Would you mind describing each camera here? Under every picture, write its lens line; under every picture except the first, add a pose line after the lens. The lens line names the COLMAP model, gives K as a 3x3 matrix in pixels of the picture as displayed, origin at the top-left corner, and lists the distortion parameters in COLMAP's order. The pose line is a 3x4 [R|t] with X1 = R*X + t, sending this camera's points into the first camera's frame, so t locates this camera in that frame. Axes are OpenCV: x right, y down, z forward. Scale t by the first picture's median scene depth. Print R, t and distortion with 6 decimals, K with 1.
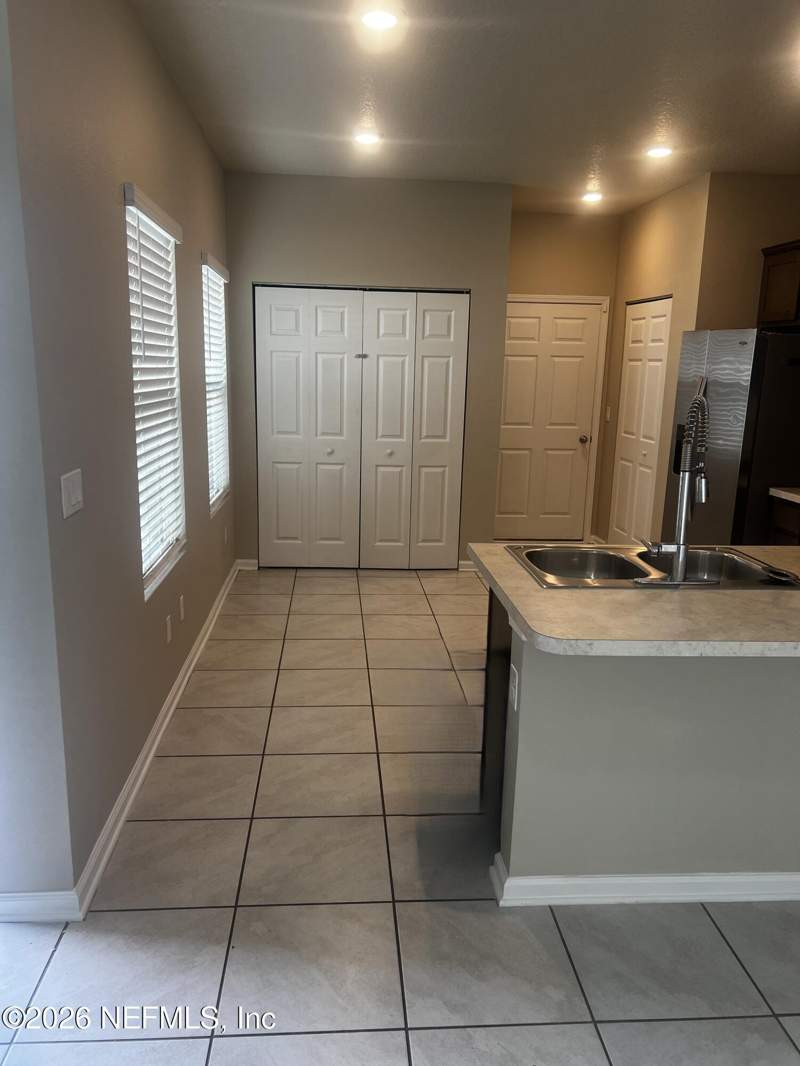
lens RADIAL K [[799.9, 0, 396.4], [0, 799.9, 551.8], [0, 0, 1]] dist [0.013995, 0.001396]
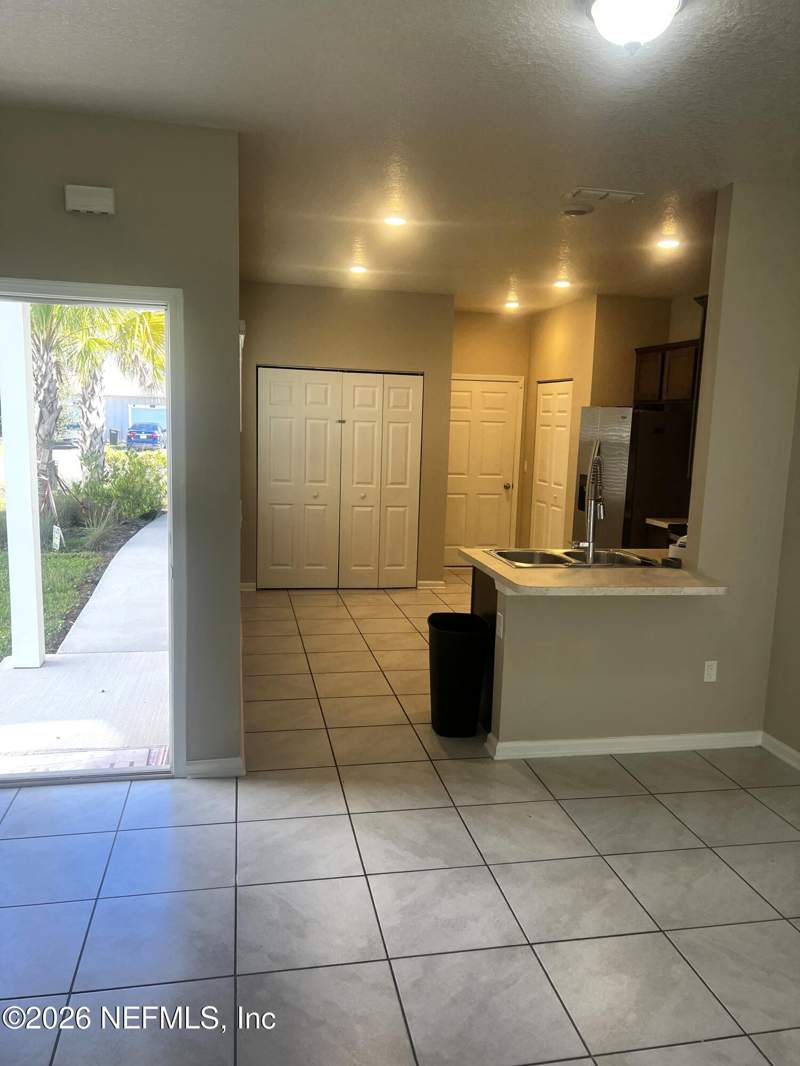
lens RADIAL K [[799.9, 0, 405.2], [0, 799.9, 542.3], [0, 0, 1]] dist [0.013995, 0.001396]
pose [[0.991747, -0.010953, 0.127738, -0.108664], [0.020542, 0.997047, -0.073998, 0.046475], [-0.126550, 0.076011, 0.989044, -0.271261]]
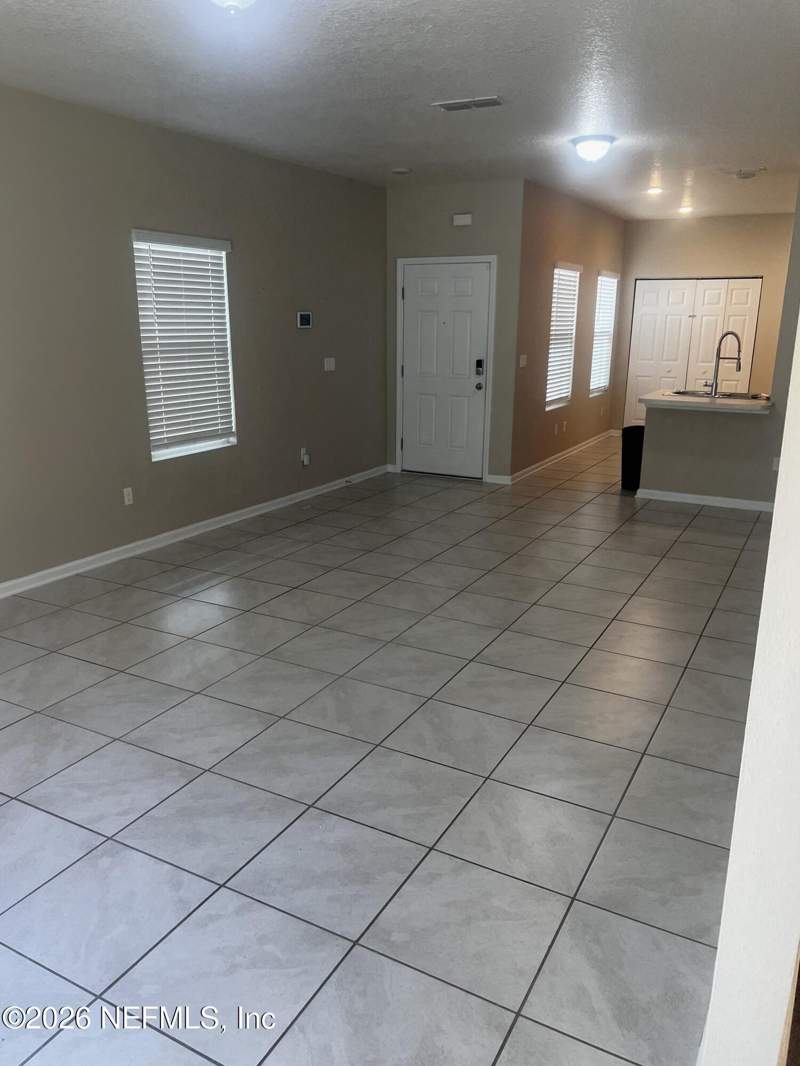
lens RADIAL K [[799.9, 0, 396.5], [0, 799.9, 533.5], [0, 0, 1]] dist [0.013995, 0.001396]
pose [[0.837853, 0.126393, -0.531063, 0.417779], [-0.110724, 0.991953, 0.061397, 0.200209], [0.534549, 0.007360, 0.845105, -0.866341]]
